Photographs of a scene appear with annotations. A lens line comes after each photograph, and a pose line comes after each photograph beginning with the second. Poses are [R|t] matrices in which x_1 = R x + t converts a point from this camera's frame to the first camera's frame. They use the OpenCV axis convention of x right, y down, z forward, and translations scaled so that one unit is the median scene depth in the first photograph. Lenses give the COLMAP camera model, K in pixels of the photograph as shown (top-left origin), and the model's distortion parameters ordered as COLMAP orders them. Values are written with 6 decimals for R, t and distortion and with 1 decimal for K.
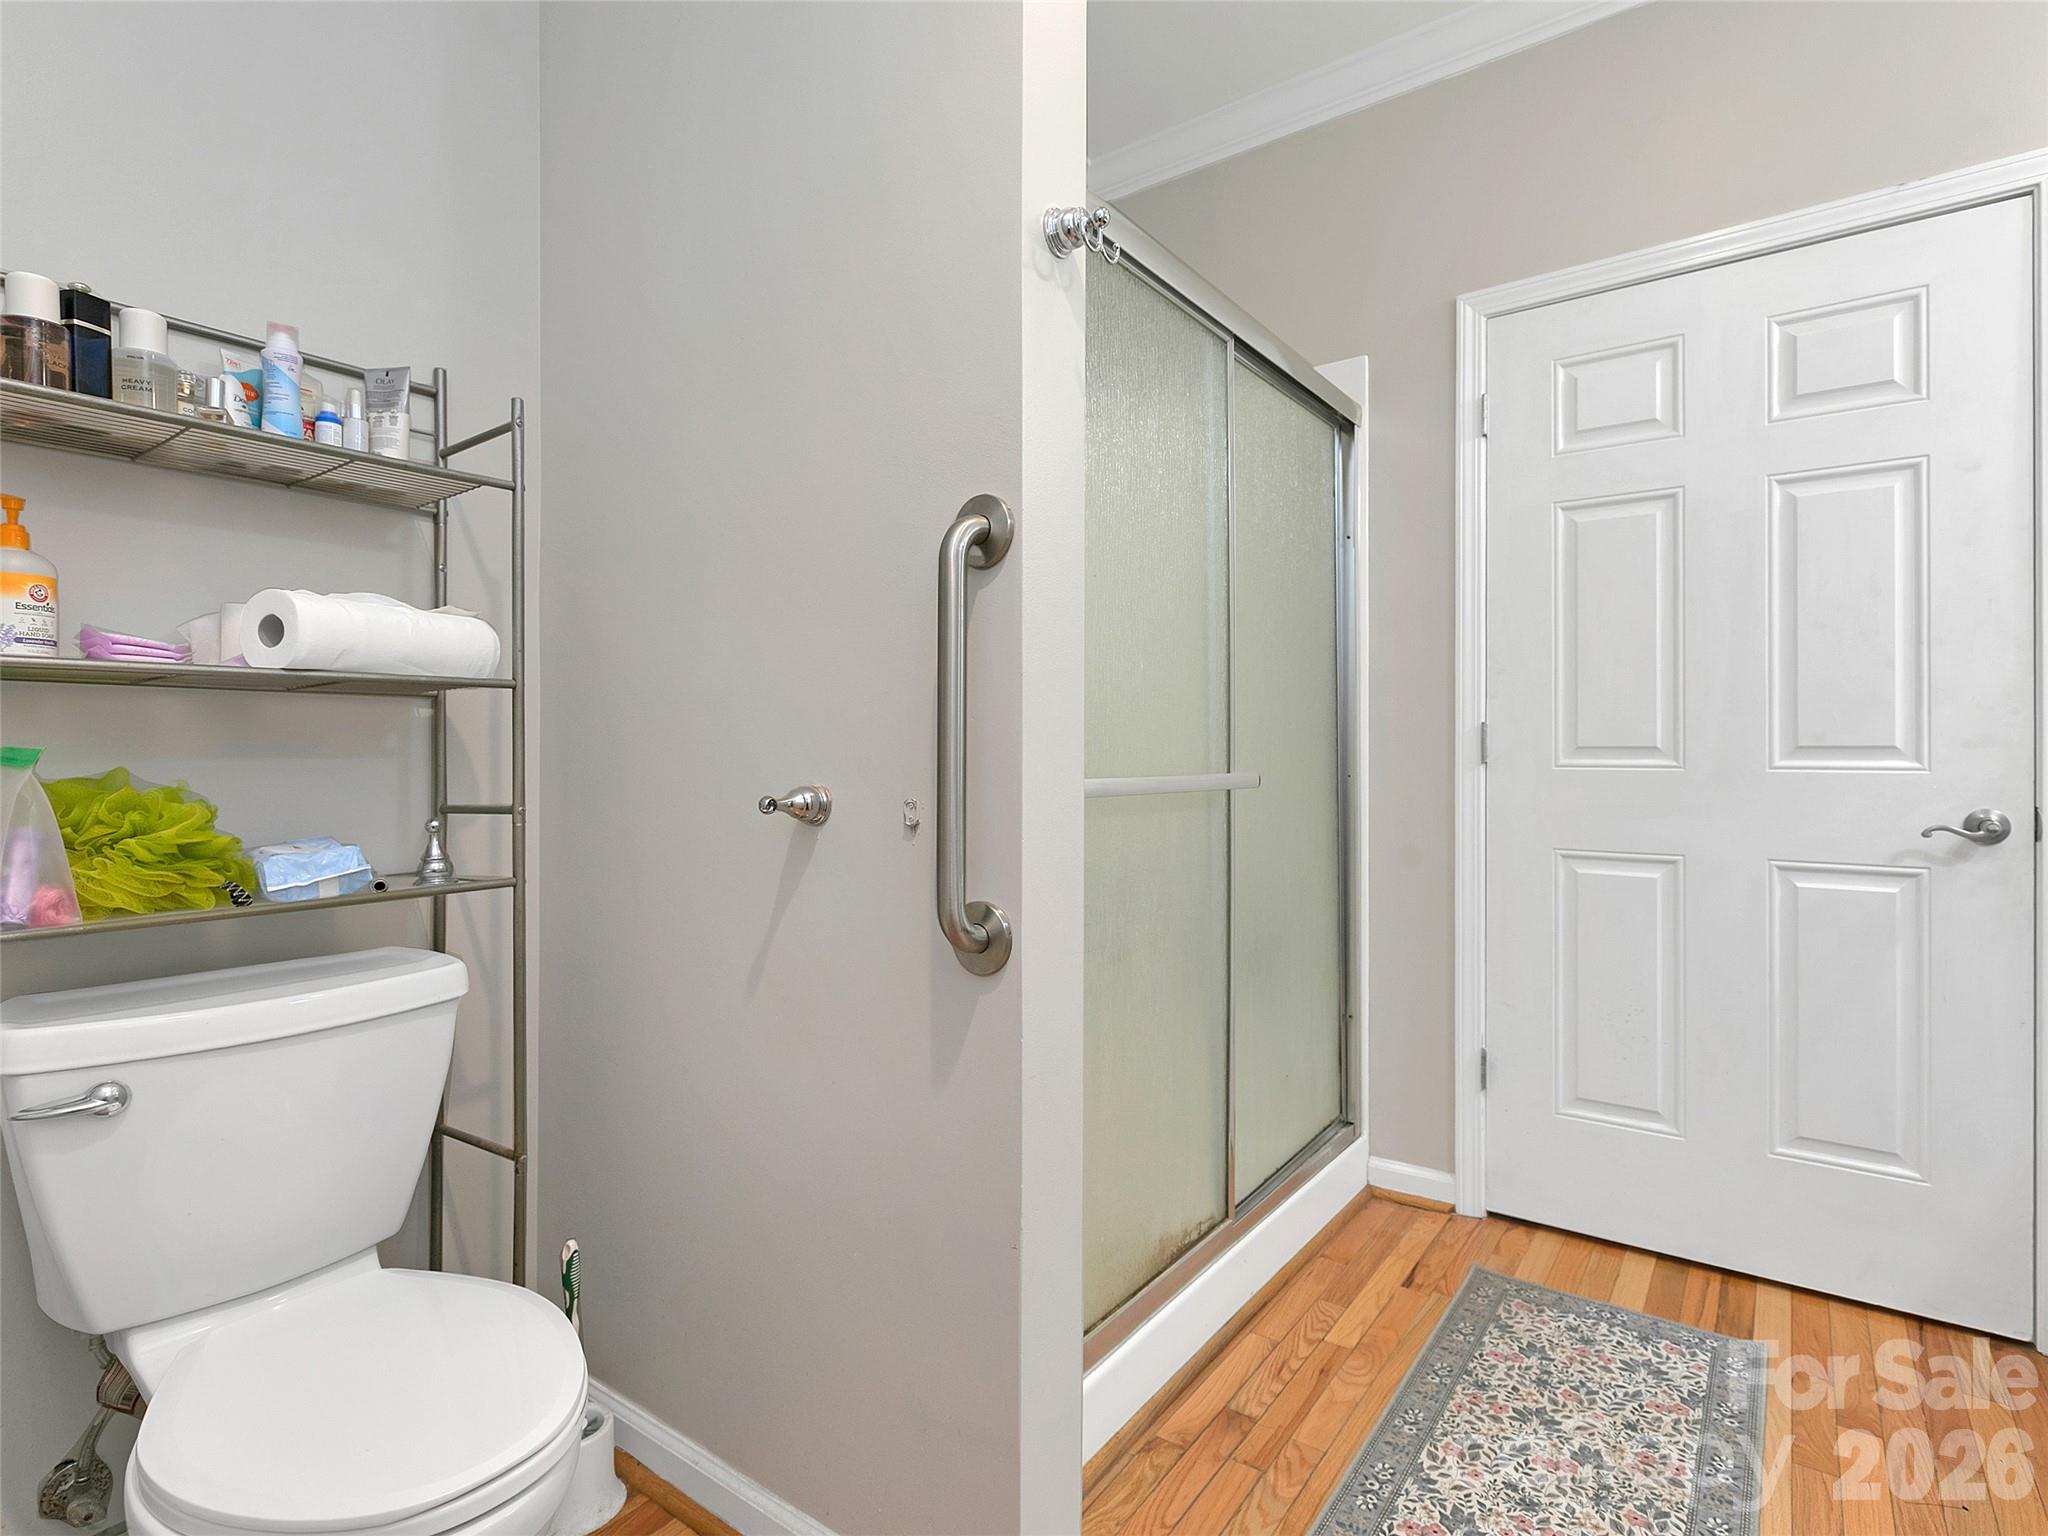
lens RADIAL K [[1040.0, 0, 1021.2], [0, 1040.0, 739.5], [0, 0, 1]] dist [0.000003, -0.000206]
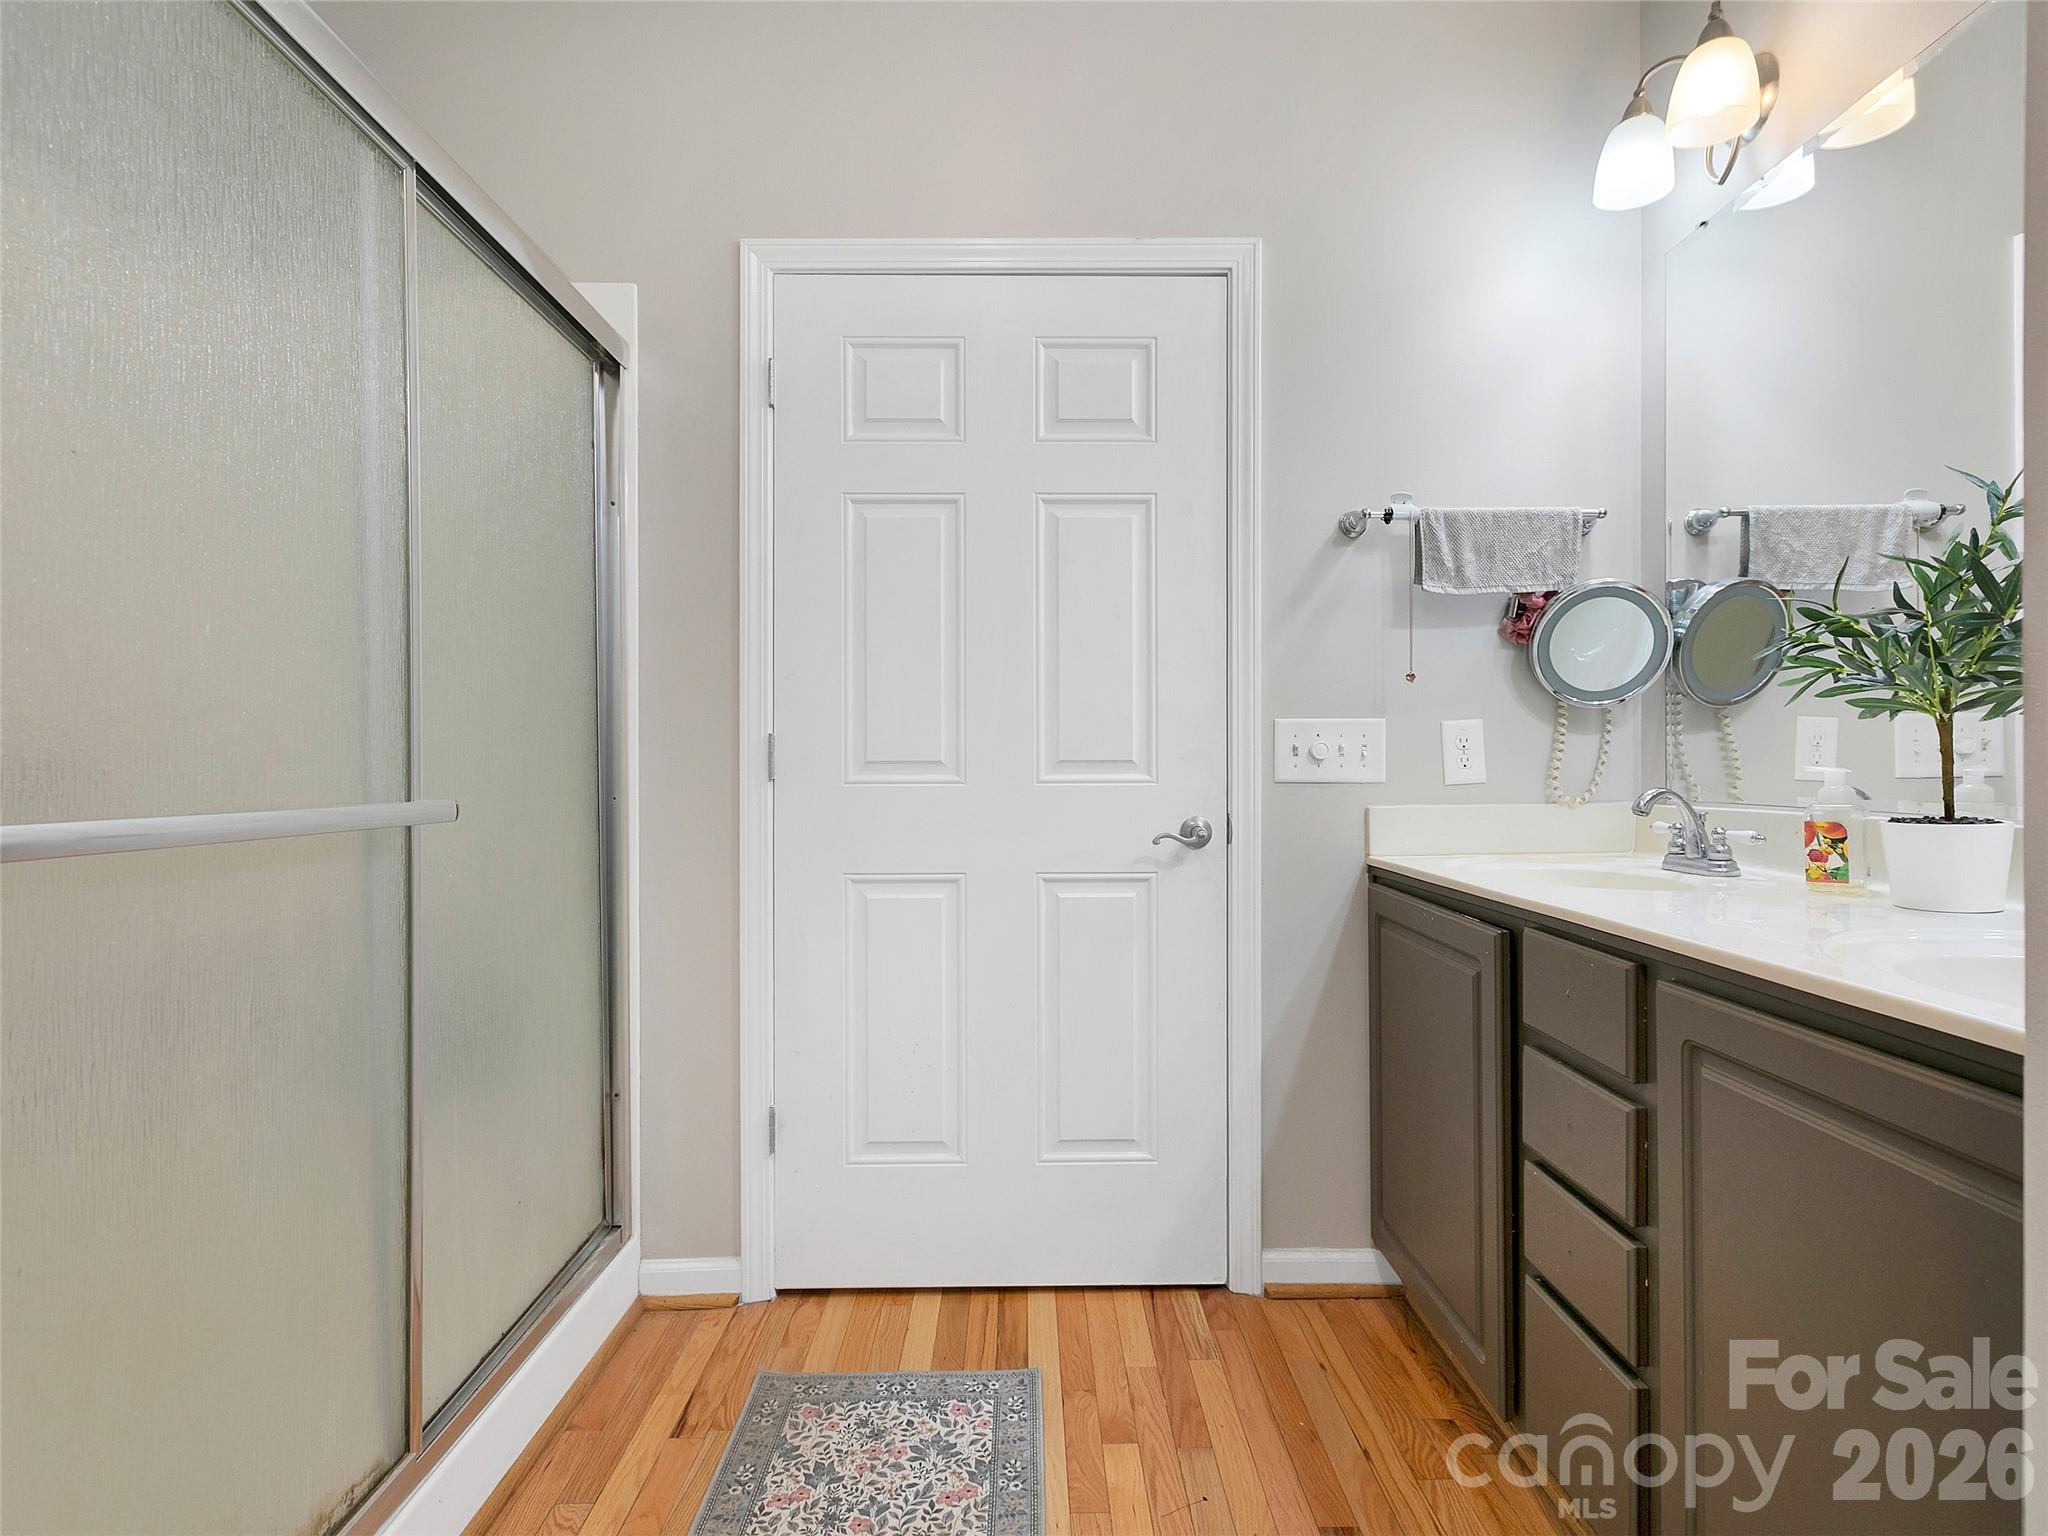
lens RADIAL K [[1031.6, 0, 1063.5], [0, 1031.6, 774.2], [0, 0, 1]] dist [0.002963, 0.000443]
pose [[0.779782, -0.010049, 0.625971, 0.111114], [-0.001306, 0.999843, 0.017678, 0.001539], [-0.626050, -0.014602, 0.779646, 0.202303]]
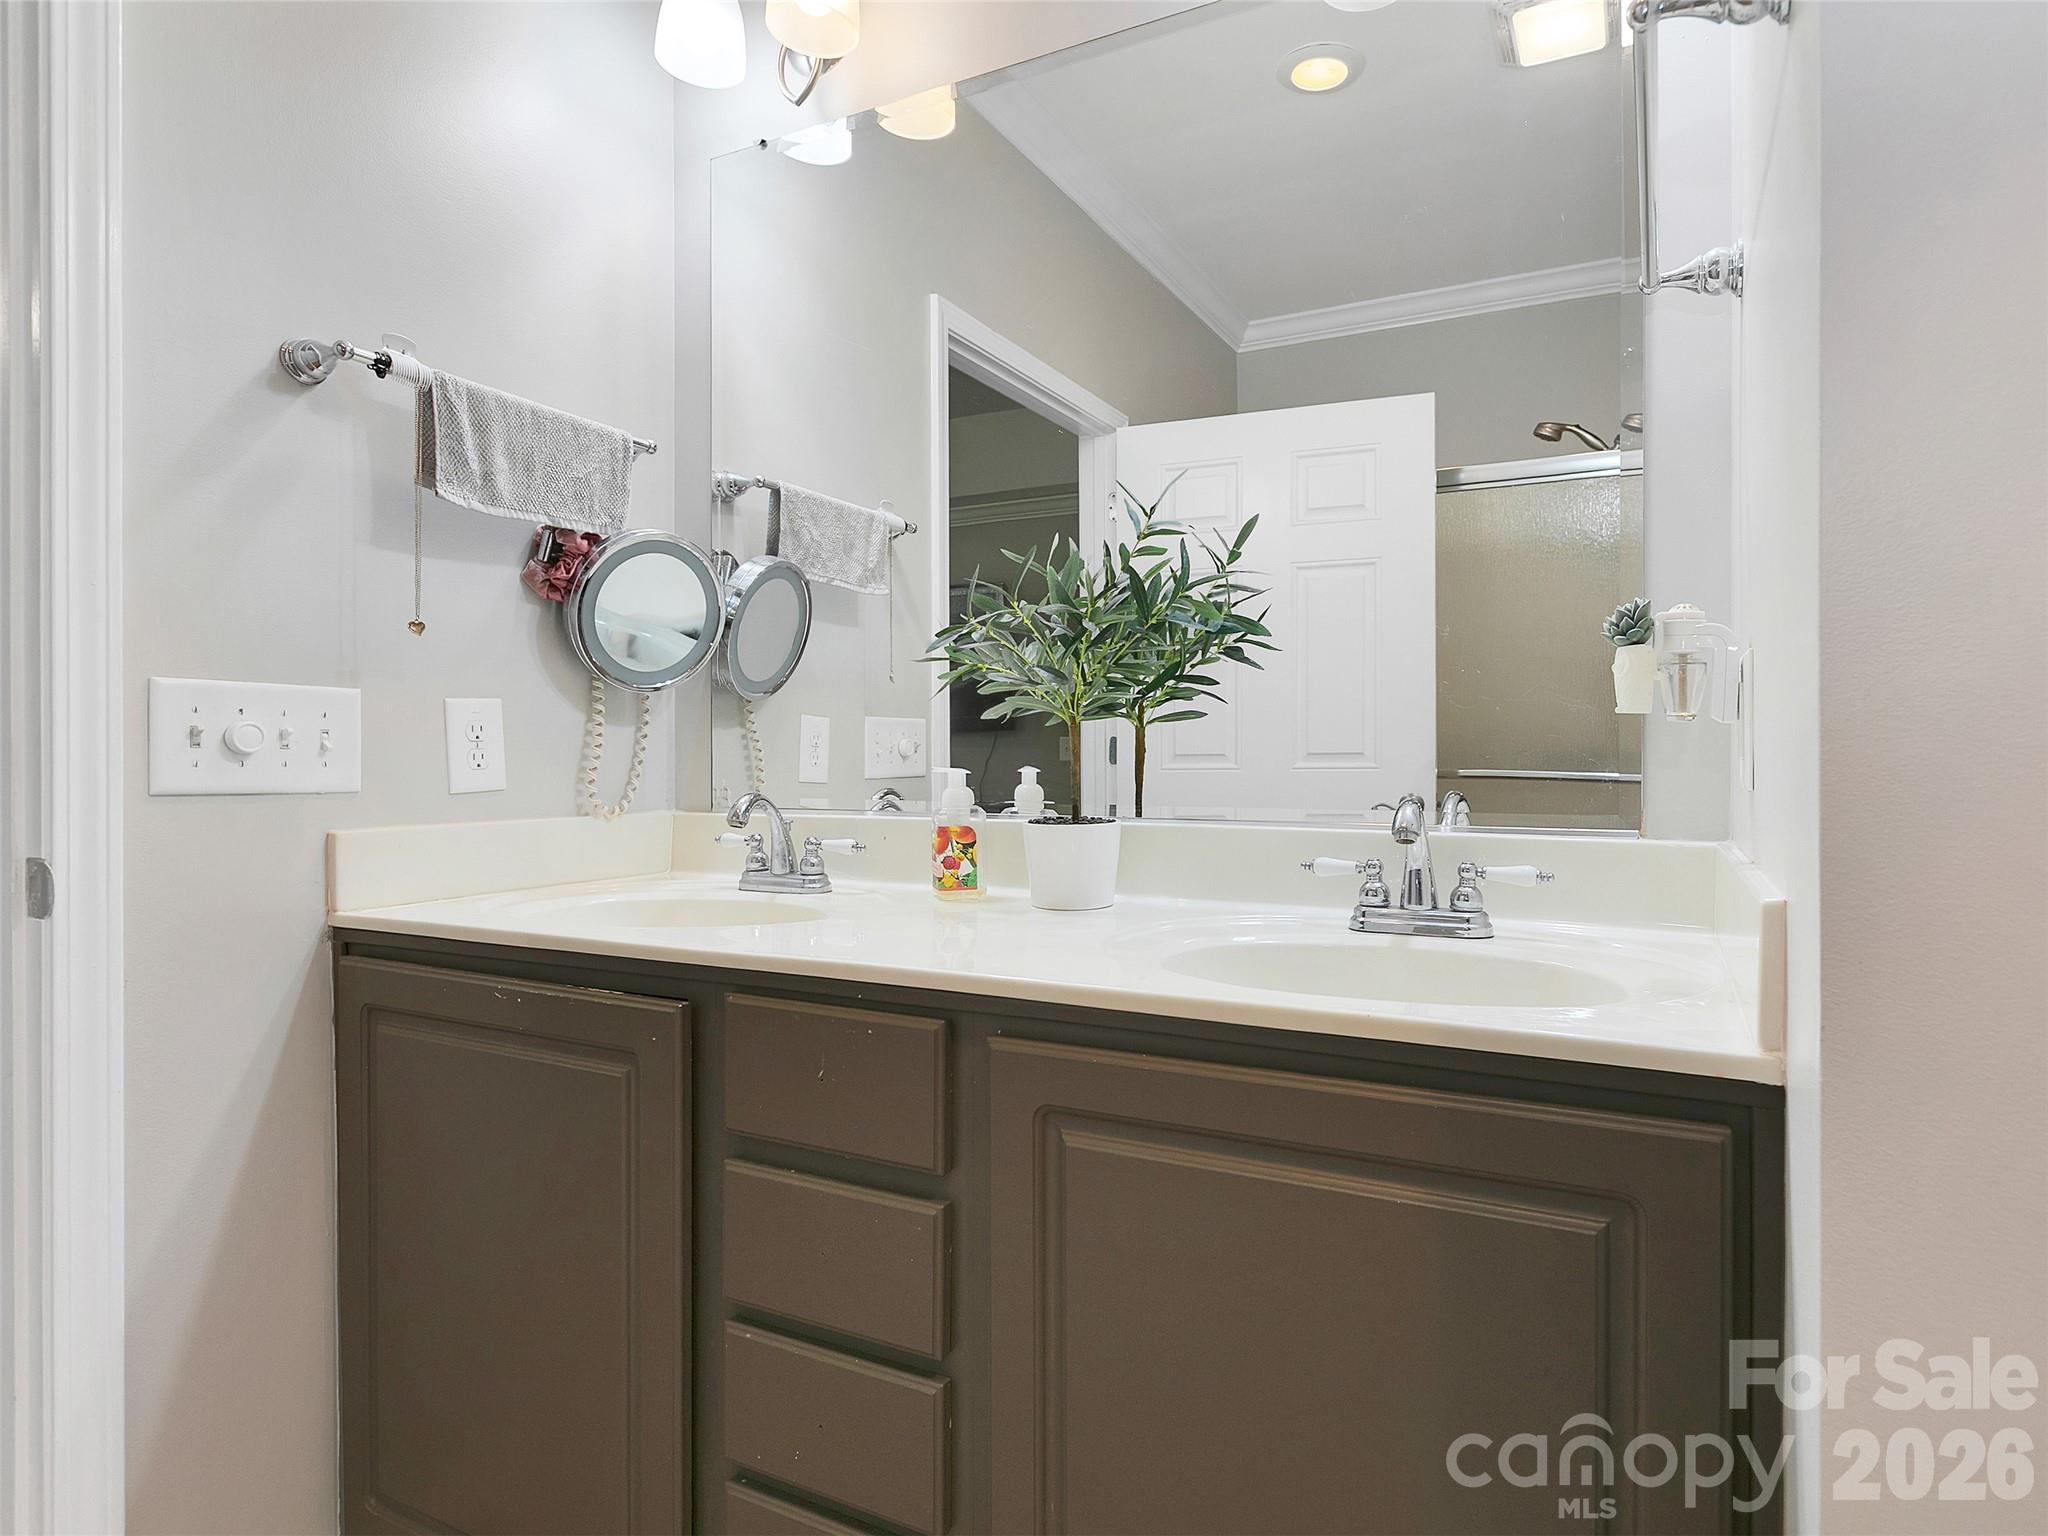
lens RADIAL K [[1132.5, 0, 1091.6], [0, 1132.5, 772.8], [0, 0, 1]] dist [0.001293, -0.000121]
pose [[-0.177662, -0.009222, 0.984048, 0.235015], [-0.012666, 0.999895, 0.007083, 0.005475], [-0.984010, -0.011206, -0.177760, 0.497095]]
